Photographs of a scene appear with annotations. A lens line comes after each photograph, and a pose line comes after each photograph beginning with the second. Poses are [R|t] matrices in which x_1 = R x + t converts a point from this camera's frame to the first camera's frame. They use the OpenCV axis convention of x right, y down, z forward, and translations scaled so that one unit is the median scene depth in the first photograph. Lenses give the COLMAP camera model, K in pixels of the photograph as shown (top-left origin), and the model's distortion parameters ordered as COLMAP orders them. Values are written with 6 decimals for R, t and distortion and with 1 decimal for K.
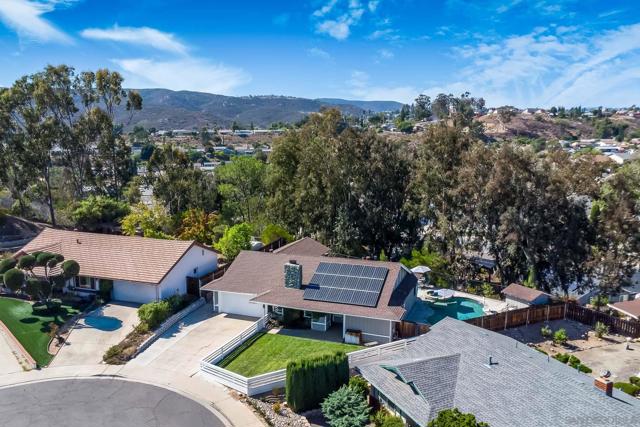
lens RADIAL K [[547.7, 0, 304.9], [0, 547.7, 212.6], [0, 0, 1]] dist [0.016728, -0.001544]
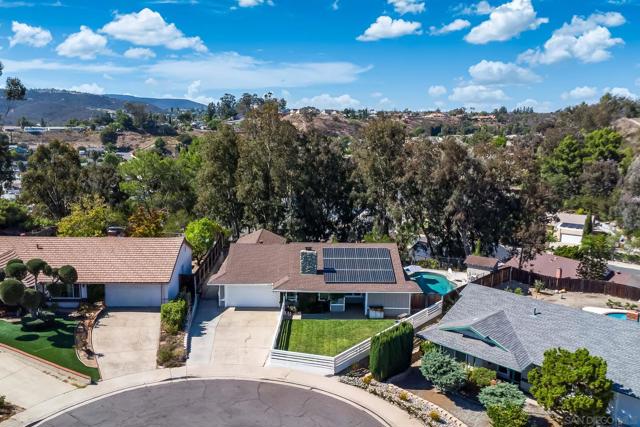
lens RADIAL K [[547.7, 0, 304.9], [0, 547.7, 212.6], [0, 0, 1]] dist [0.016728, -0.001544]
pose [[0.932974, -0.047548, 0.356789, -0.366303], [0.046793, 0.998847, 0.010752, 0.009232], [-0.356889, 0.006664, 0.934123, 0.029834]]
